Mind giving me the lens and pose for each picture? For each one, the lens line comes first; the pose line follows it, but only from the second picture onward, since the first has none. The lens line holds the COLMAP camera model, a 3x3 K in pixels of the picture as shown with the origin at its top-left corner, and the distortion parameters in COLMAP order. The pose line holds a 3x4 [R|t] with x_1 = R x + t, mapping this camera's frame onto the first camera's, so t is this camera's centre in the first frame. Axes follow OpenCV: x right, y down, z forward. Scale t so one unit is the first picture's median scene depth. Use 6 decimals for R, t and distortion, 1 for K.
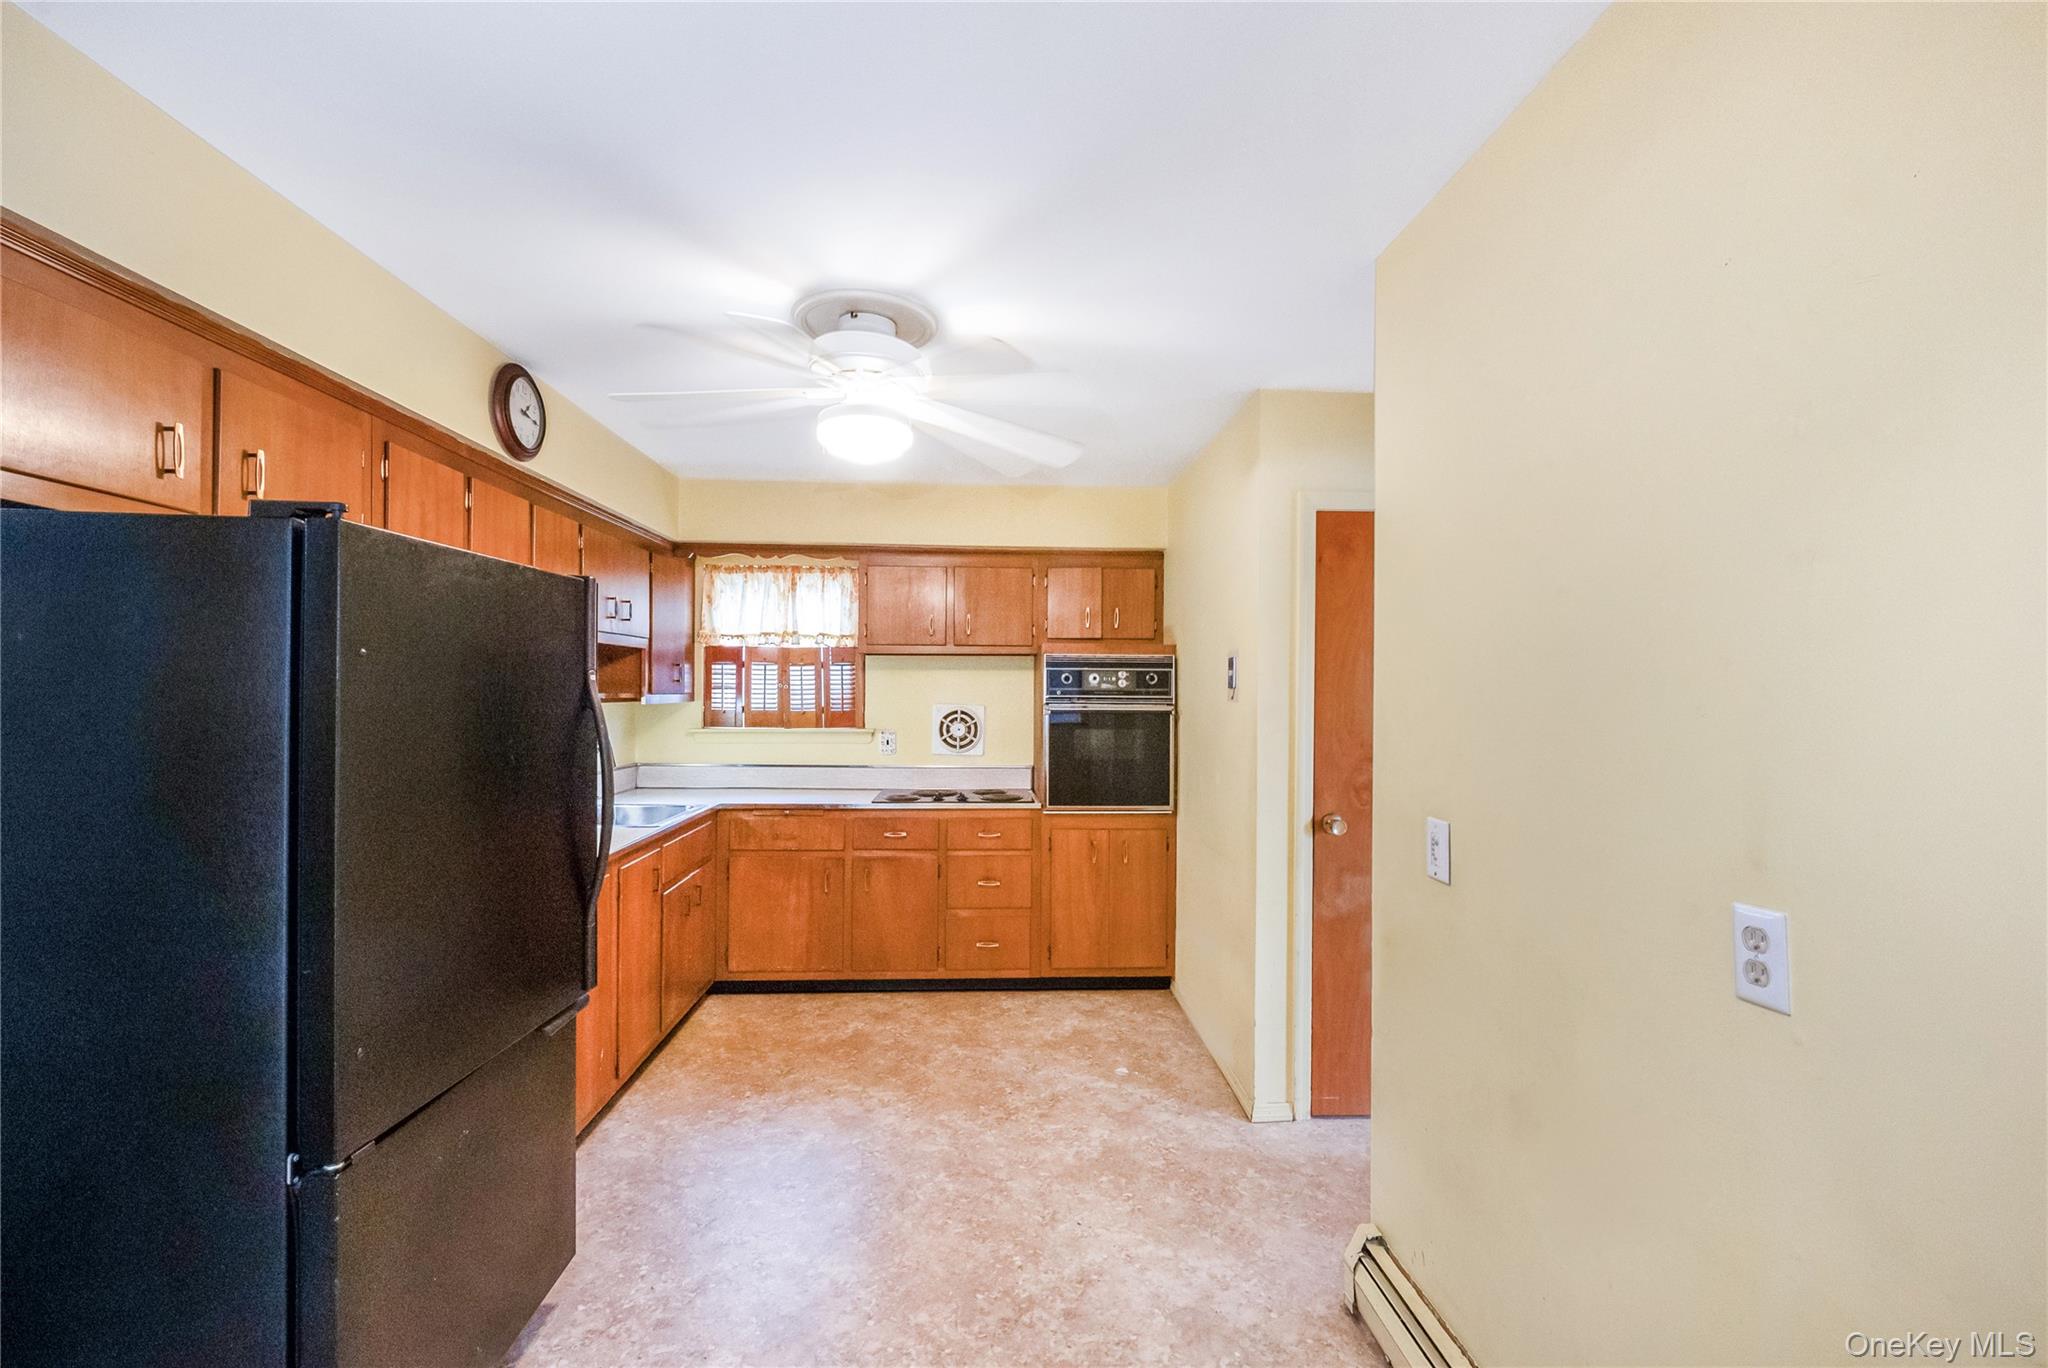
lens RADIAL K [[875.8, 0, 1024.0], [0, 875.8, 684.0], [0, 0, 1]] dist [0.001138, -0.000330]
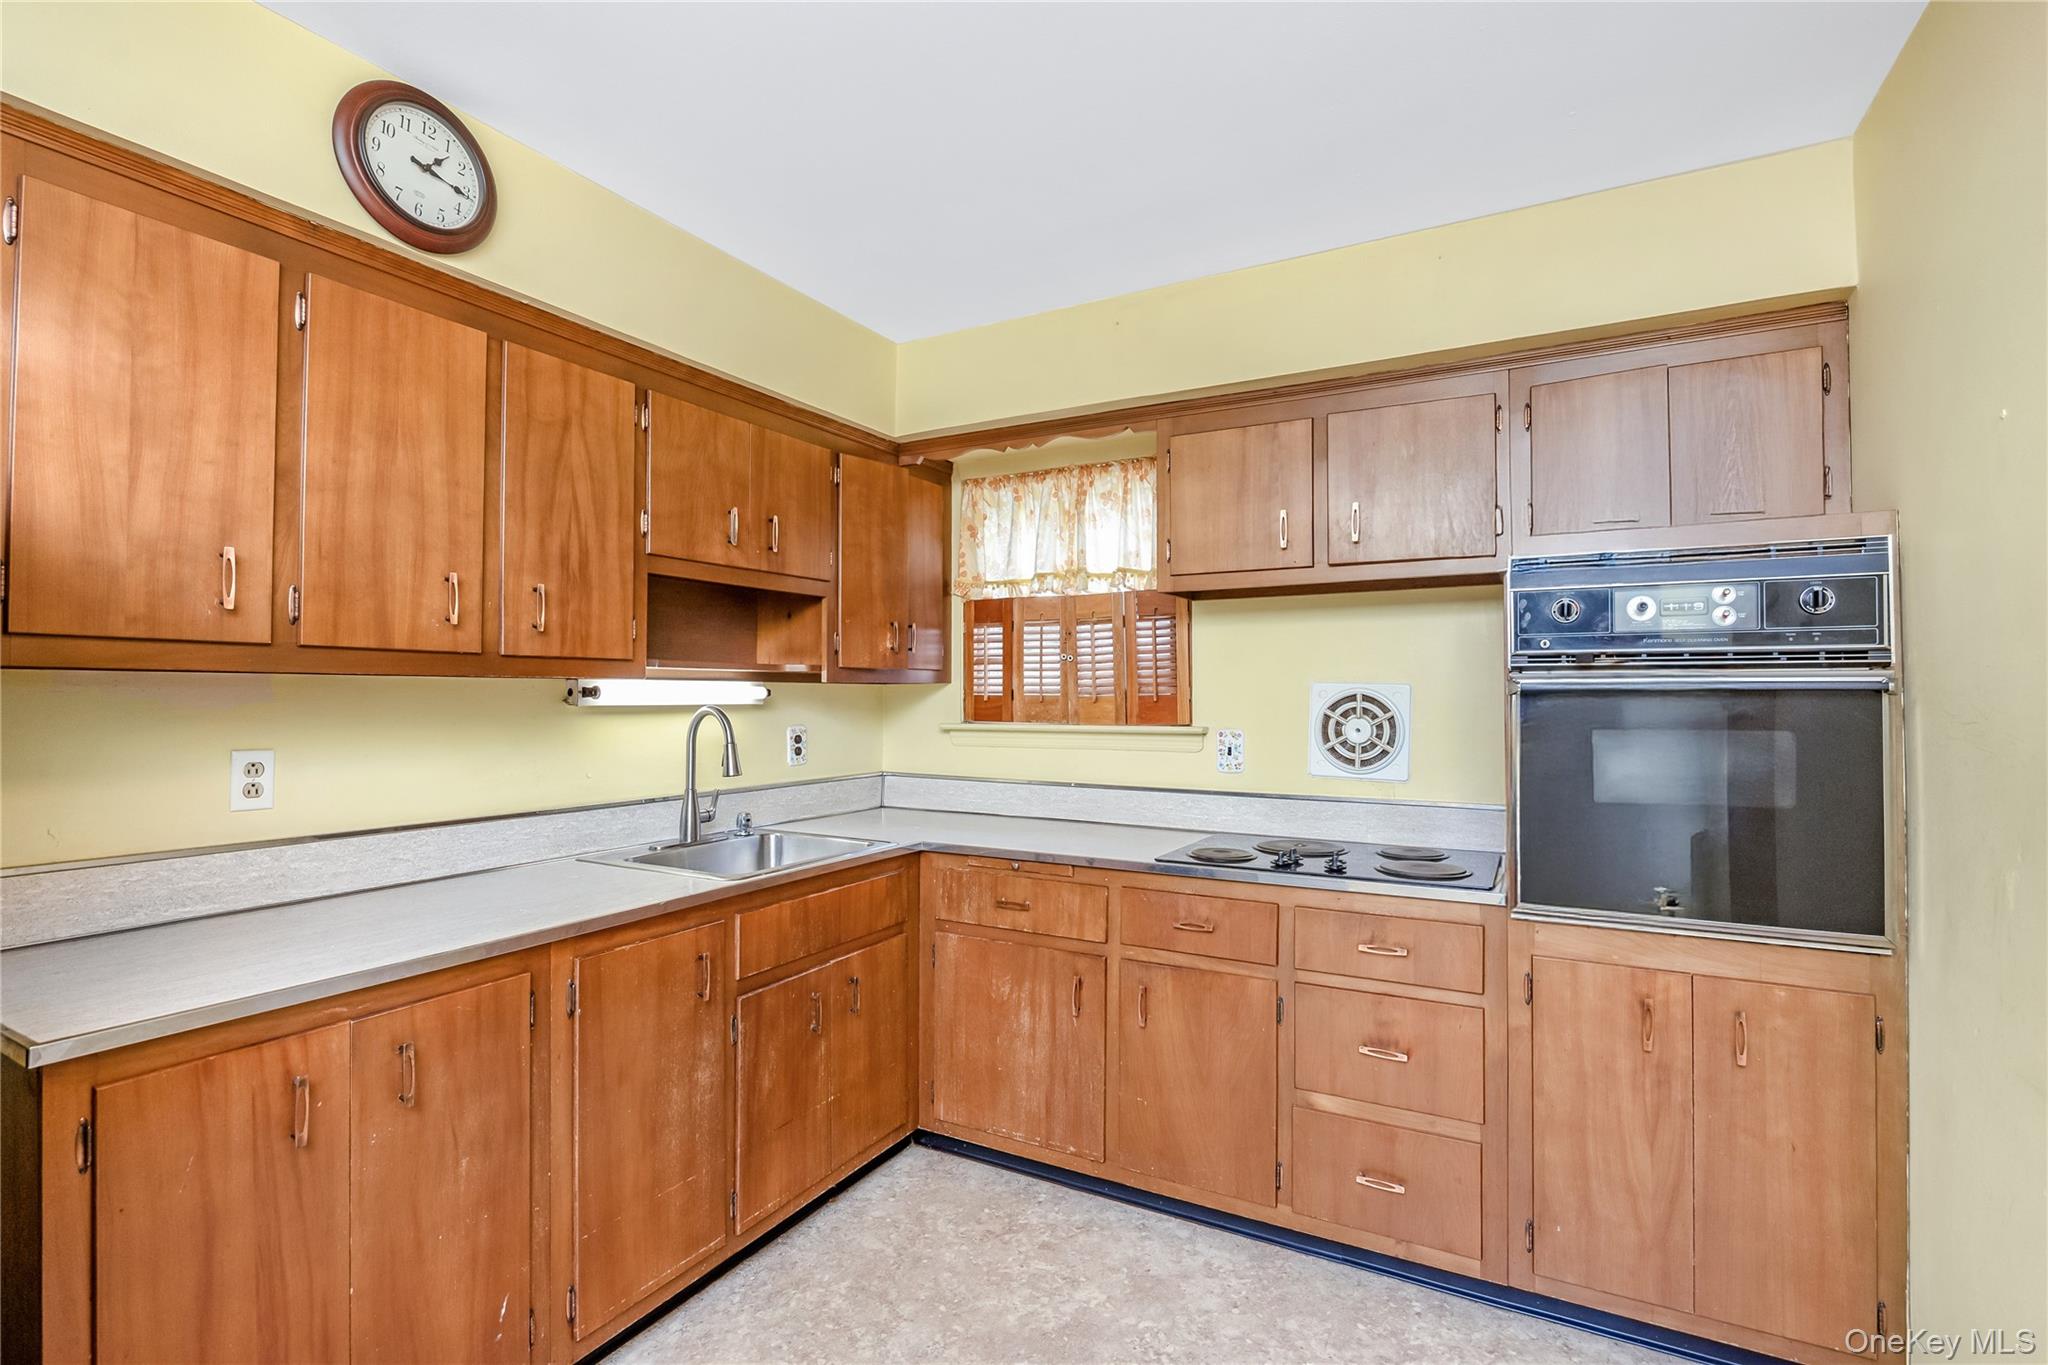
lens RADIAL K [[955.2, 0, 1024.0], [0, 955.2, 682.5], [0, 0, 1]] dist [-0.010161, -0.000240]
pose [[0.847052, -0.013484, -0.531340, 0.063518], [0.008591, 0.999895, -0.011679, 0.028946], [0.531441, 0.005328, 0.847078, 0.413378]]
